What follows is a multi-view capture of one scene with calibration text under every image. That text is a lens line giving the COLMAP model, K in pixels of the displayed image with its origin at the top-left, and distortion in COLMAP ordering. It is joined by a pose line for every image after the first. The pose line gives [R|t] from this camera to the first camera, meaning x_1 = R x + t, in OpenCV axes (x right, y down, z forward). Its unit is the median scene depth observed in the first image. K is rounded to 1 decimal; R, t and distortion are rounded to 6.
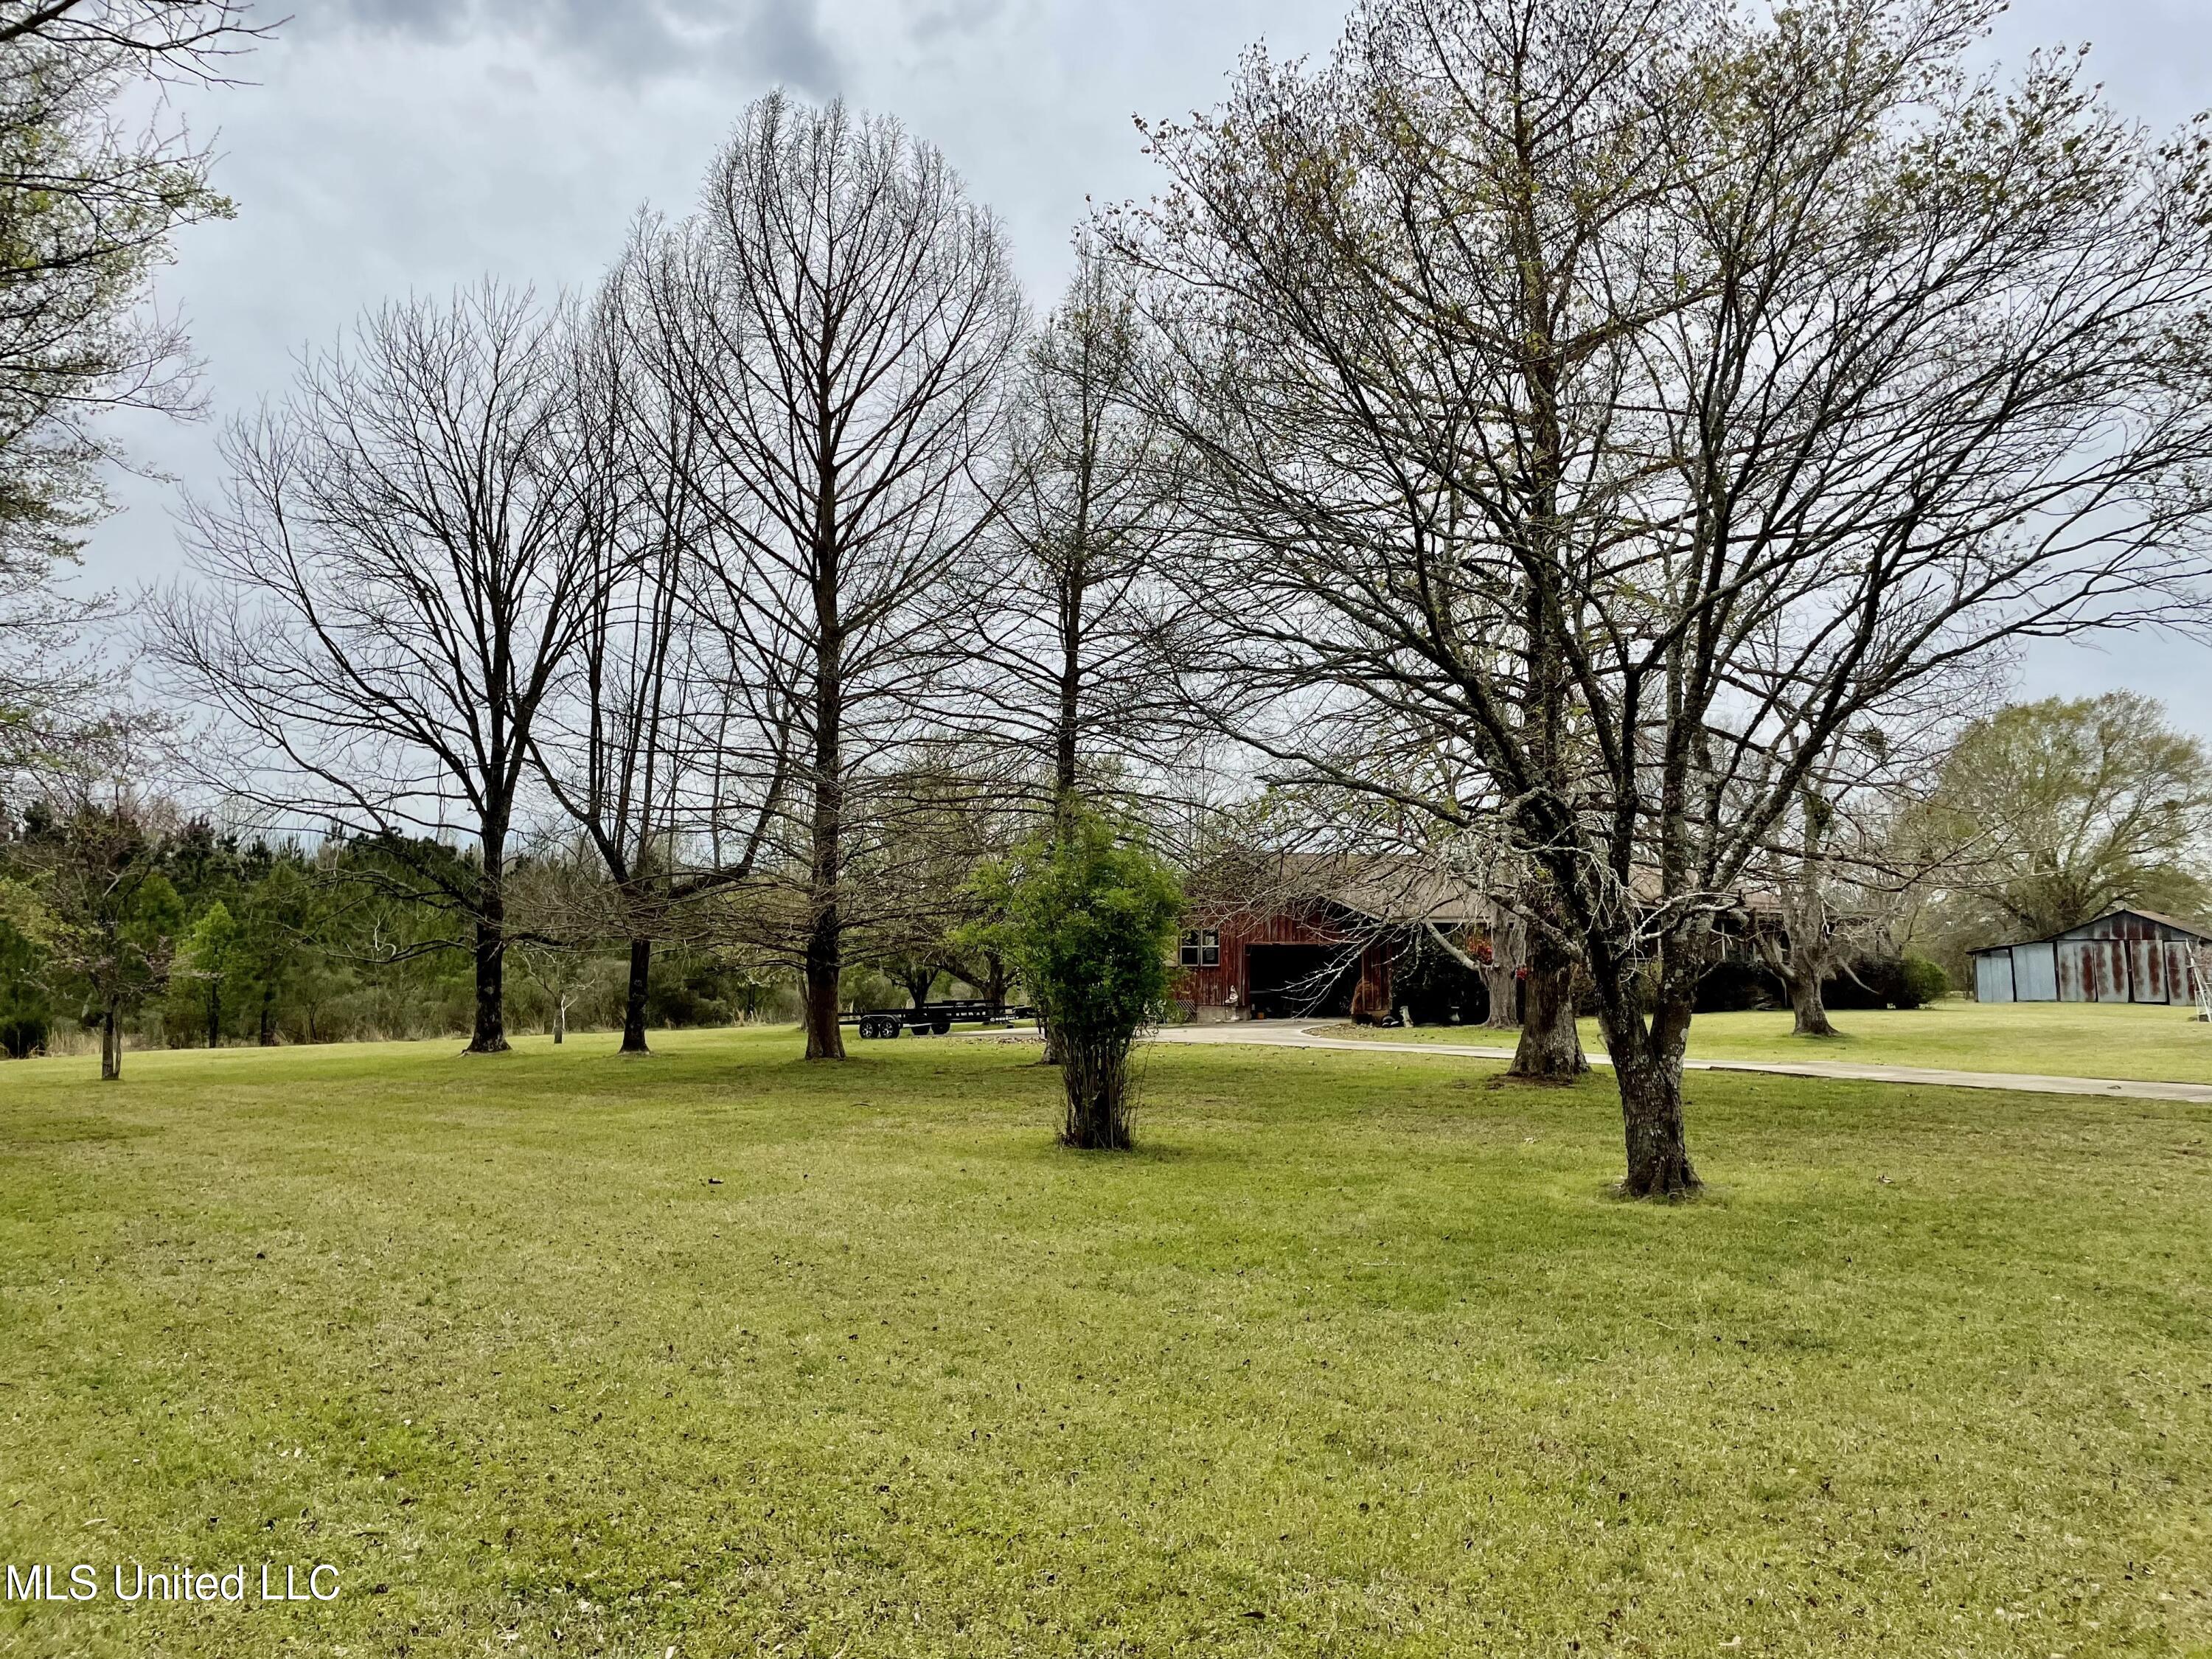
lens RADIAL K [[1674.9, 0, 1133.7], [0, 1674.9, 804.7], [0, 0, 1]] dist [0.087077, -0.090405]
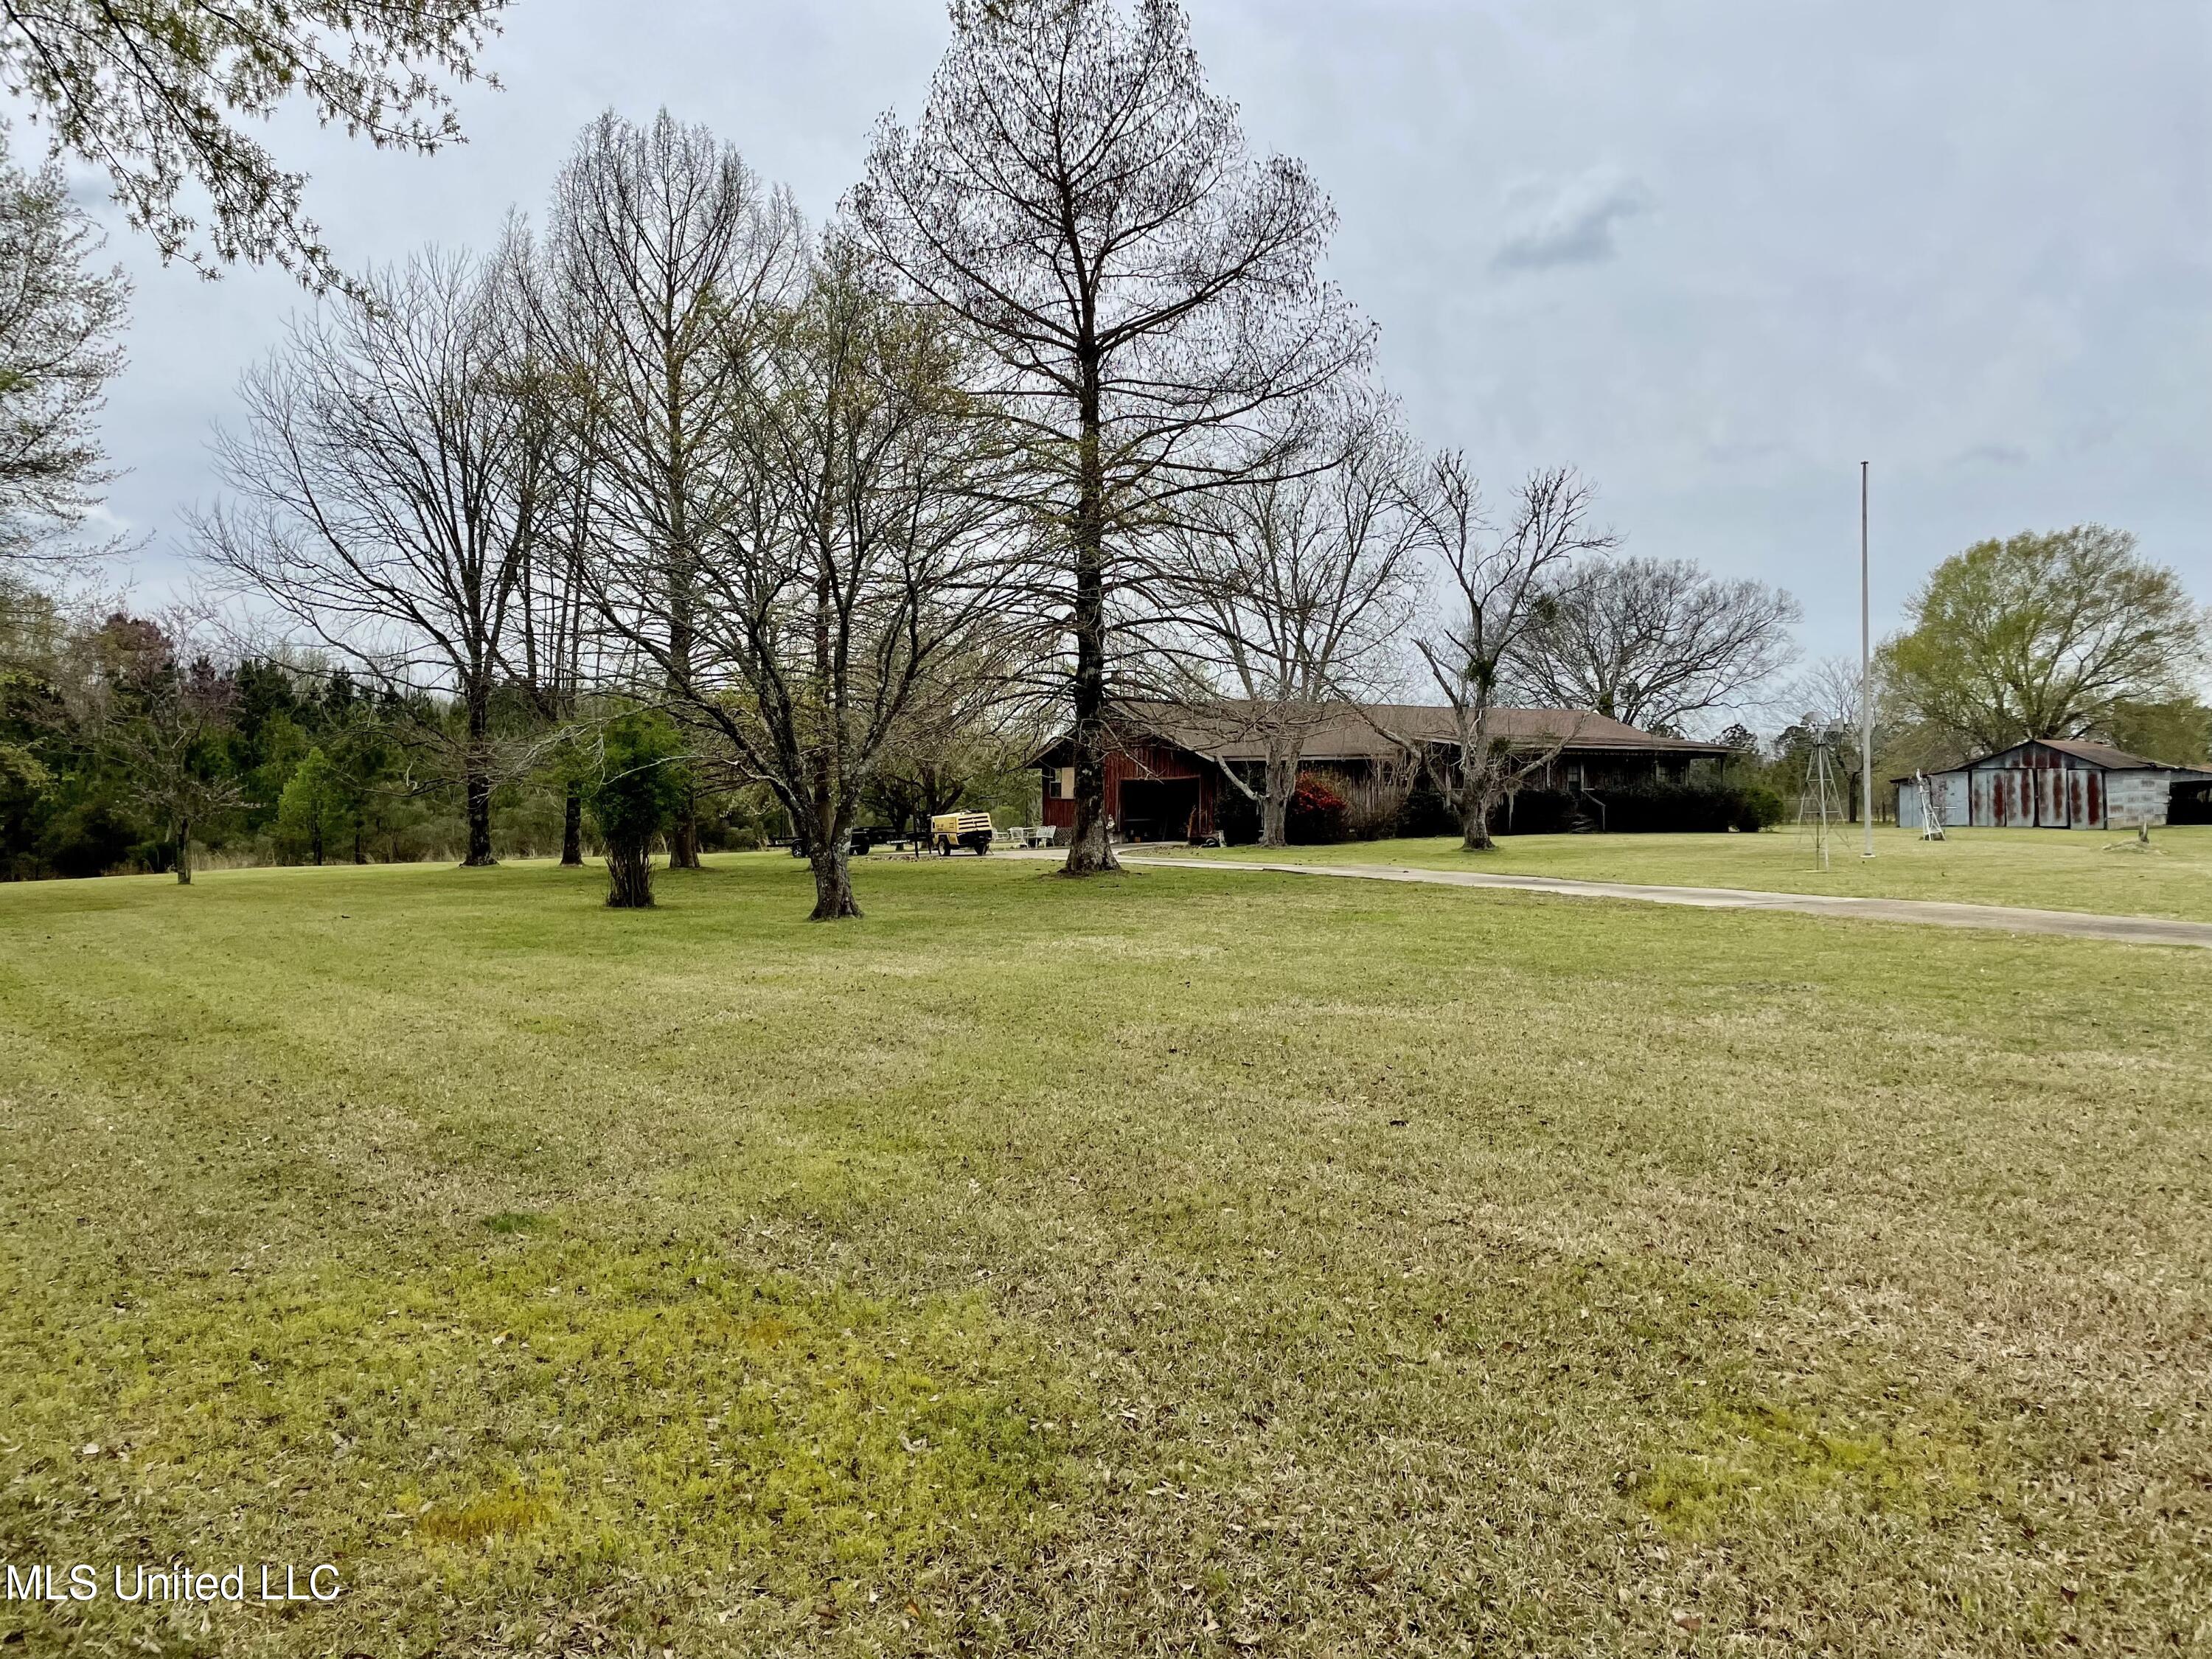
lens RADIAL K [[1674.9, 0, 1108.5], [0, 1674.9, 803.7], [0, 0, 1]] dist [0.087077, -0.090405]
pose [[0.994485, -0.003347, -0.104823, 0.121723], [0.013537, 0.995226, 0.096651, -0.009272], [0.103999, -0.097537, 0.989783, -0.111845]]
